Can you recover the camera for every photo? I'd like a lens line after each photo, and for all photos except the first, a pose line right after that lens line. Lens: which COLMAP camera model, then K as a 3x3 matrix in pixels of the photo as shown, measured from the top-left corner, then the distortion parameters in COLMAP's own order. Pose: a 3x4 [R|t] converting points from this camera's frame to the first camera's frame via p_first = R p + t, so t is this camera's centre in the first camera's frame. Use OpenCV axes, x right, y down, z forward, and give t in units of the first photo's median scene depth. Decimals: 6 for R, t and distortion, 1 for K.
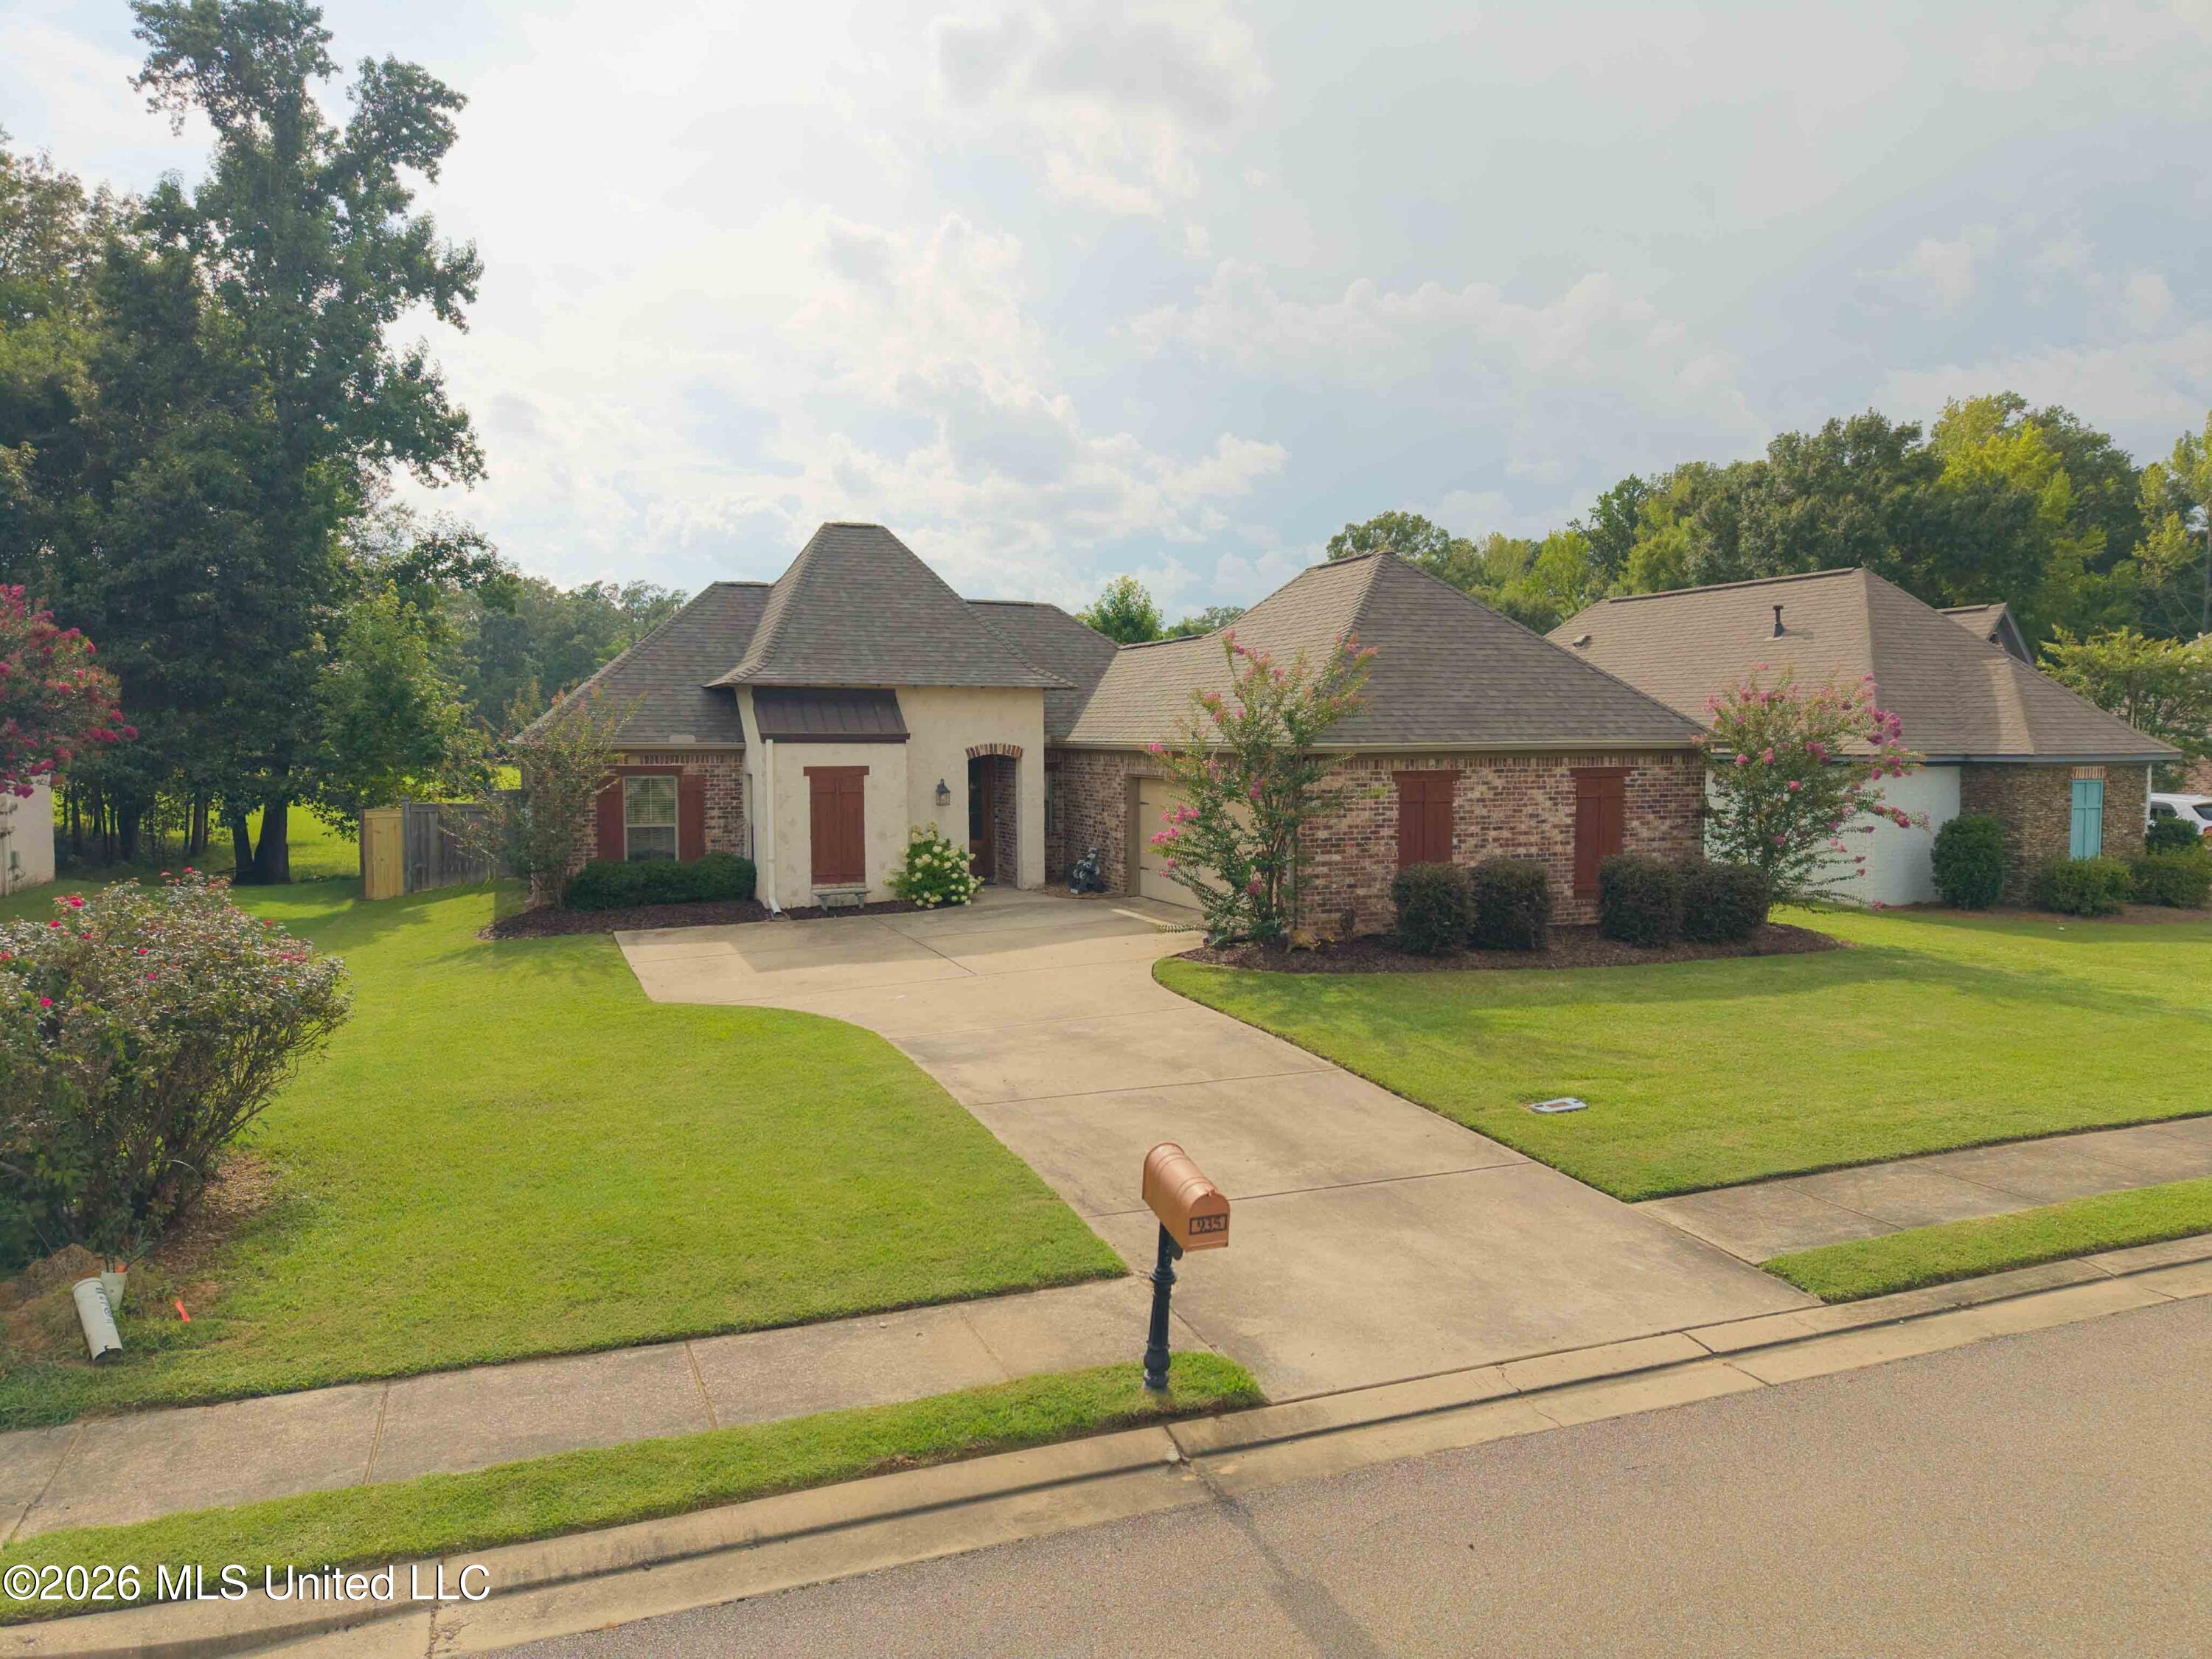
lens RADIAL K [[1524.9, 0, 1106.0], [0, 1524.9, 829.5], [0, 0, 1]] dist [0.041337, -0.052353]
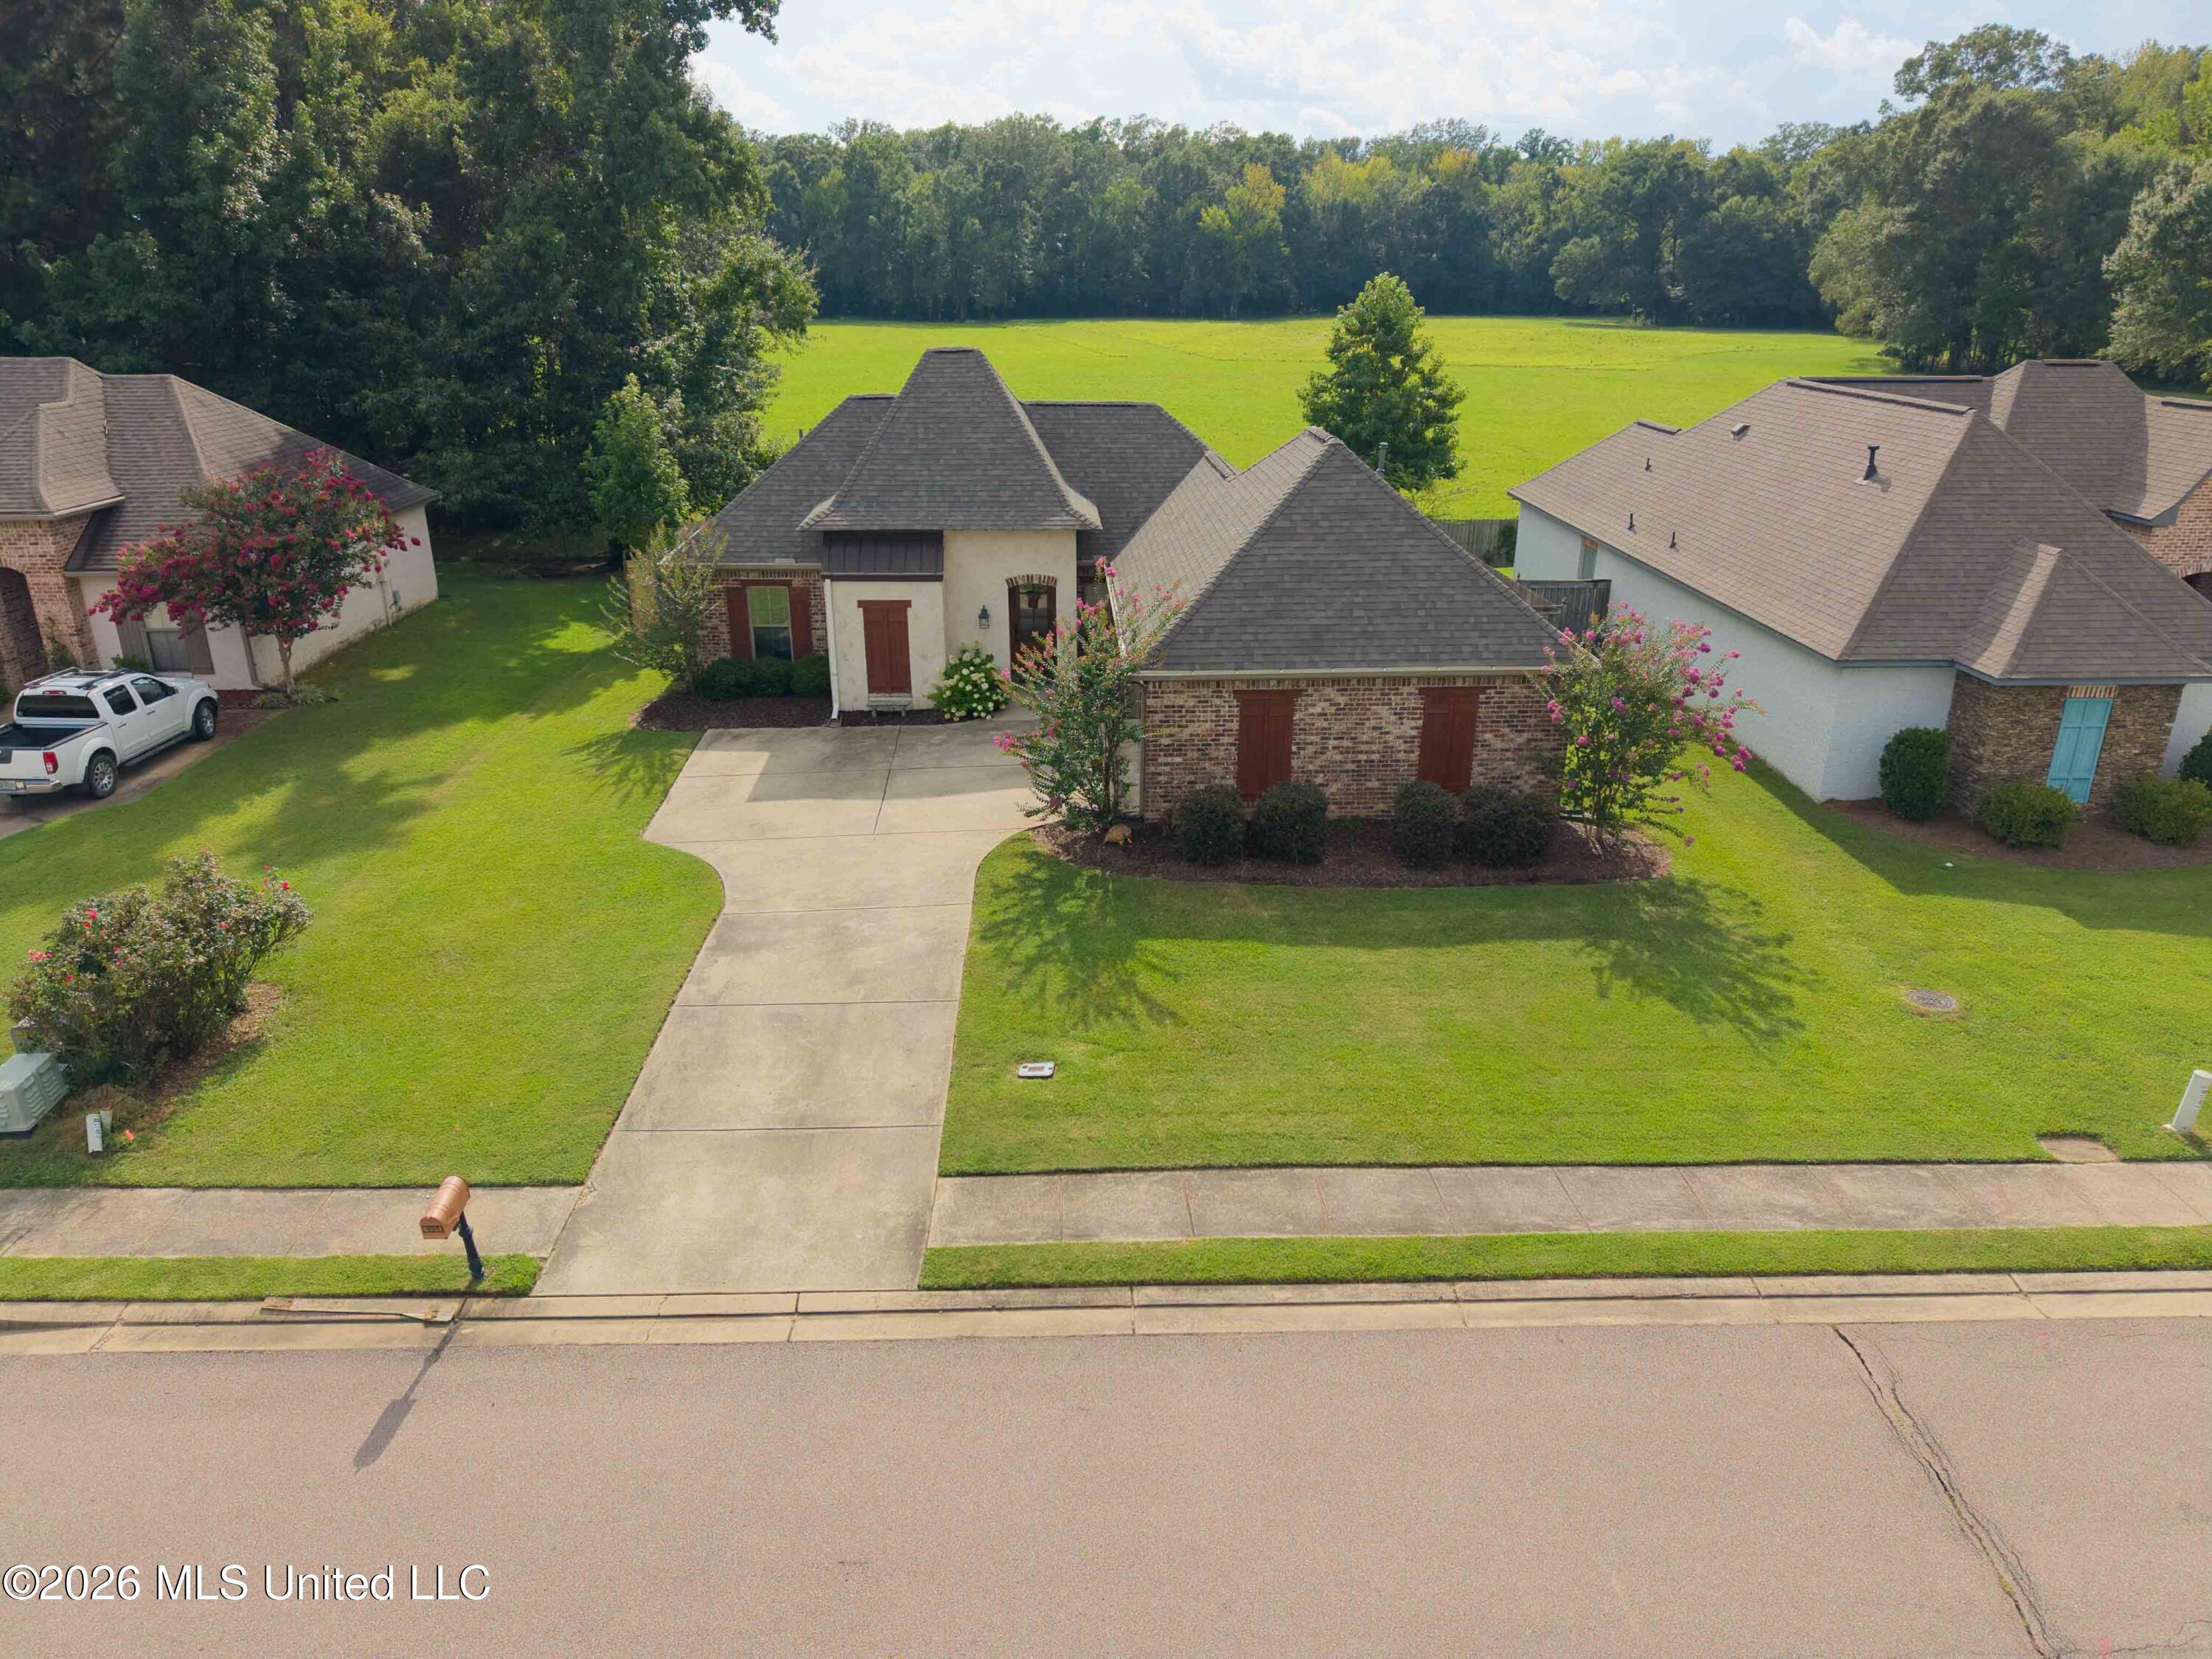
lens RADIAL K [[1631.5, 0, 1212.8], [0, 1631.5, 795.4], [0, 0, 1]] dist [0.079066, -0.114652]
pose [[0.935509, 0.131516, -0.327913, 0.550065], [-0.024049, 0.949686, 0.312280, -0.326012], [0.352484, -0.284255, 0.891602, -0.136253]]
